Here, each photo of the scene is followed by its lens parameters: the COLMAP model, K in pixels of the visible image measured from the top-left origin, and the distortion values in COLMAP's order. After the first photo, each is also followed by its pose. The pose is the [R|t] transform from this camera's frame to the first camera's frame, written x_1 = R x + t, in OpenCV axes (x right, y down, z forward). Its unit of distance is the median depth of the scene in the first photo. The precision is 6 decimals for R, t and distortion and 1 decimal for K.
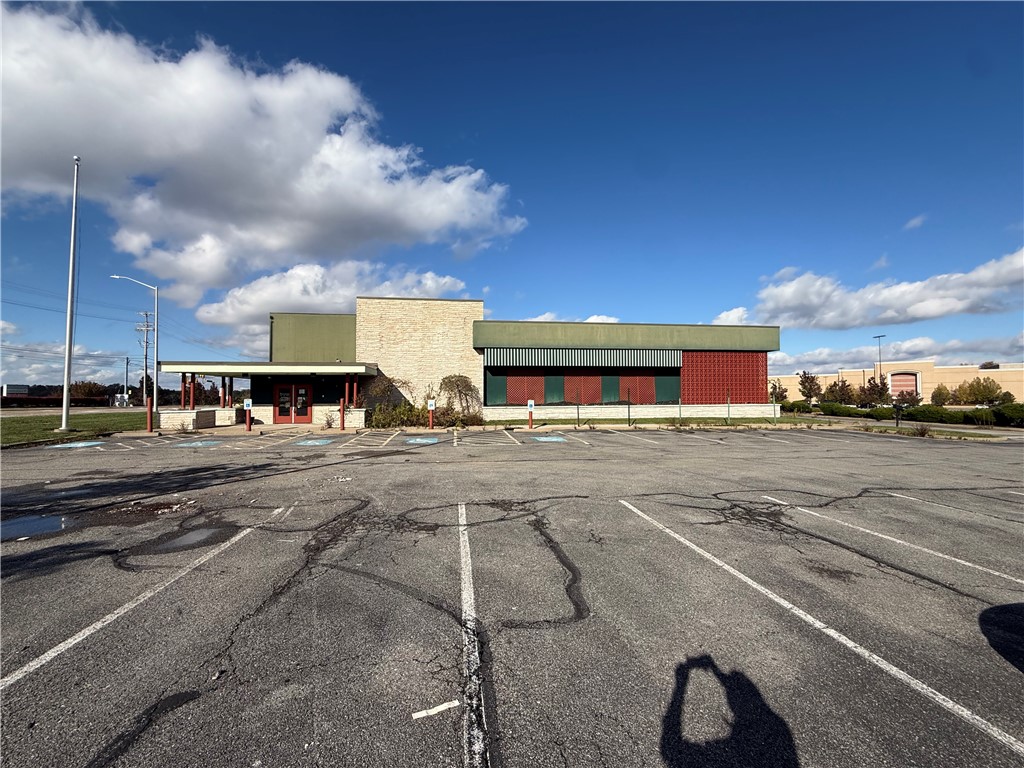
lens RADIAL K [[408.0, 0, 510.5], [0, 408.0, 386.0], [0, 0, 1]] dist [-0.001995, 0.000587]
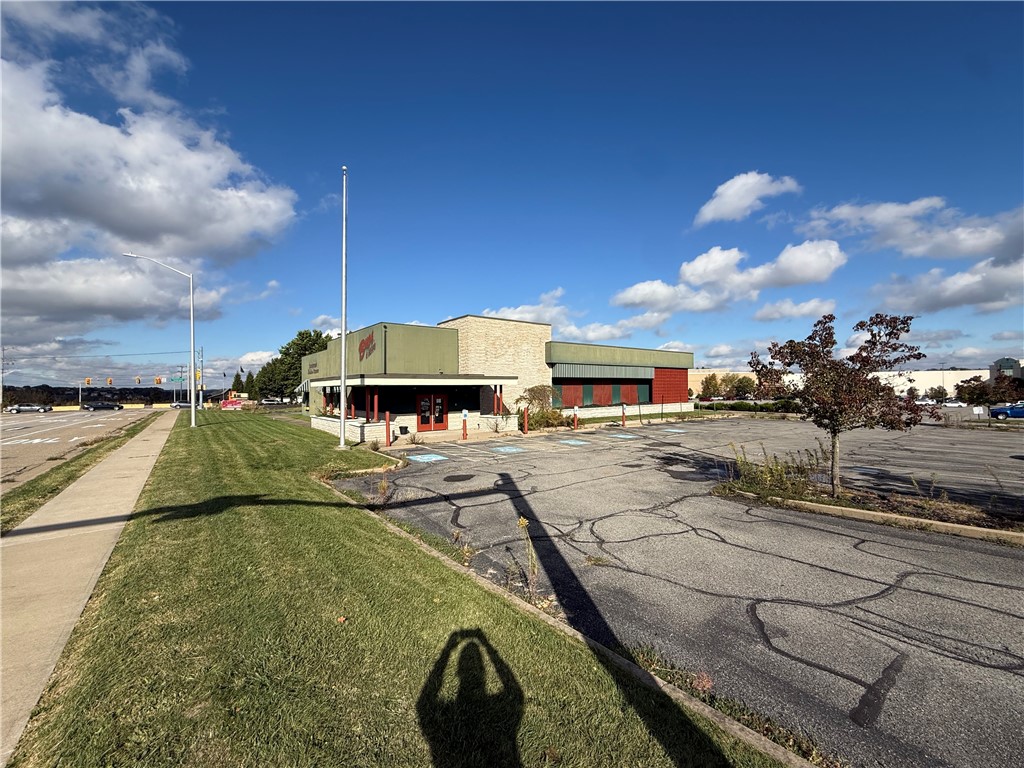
lens RADIAL K [[408.0, 0, 510.5], [0, 408.0, 386.0], [0, 0, 1]] dist [-0.001995, 0.000587]
pose [[0.865952, -0.000315, 0.500127, -0.821348], [-0.008405, 0.999849, 0.015183, -0.040665], [-0.500057, -0.017351, 0.865819, -0.031019]]
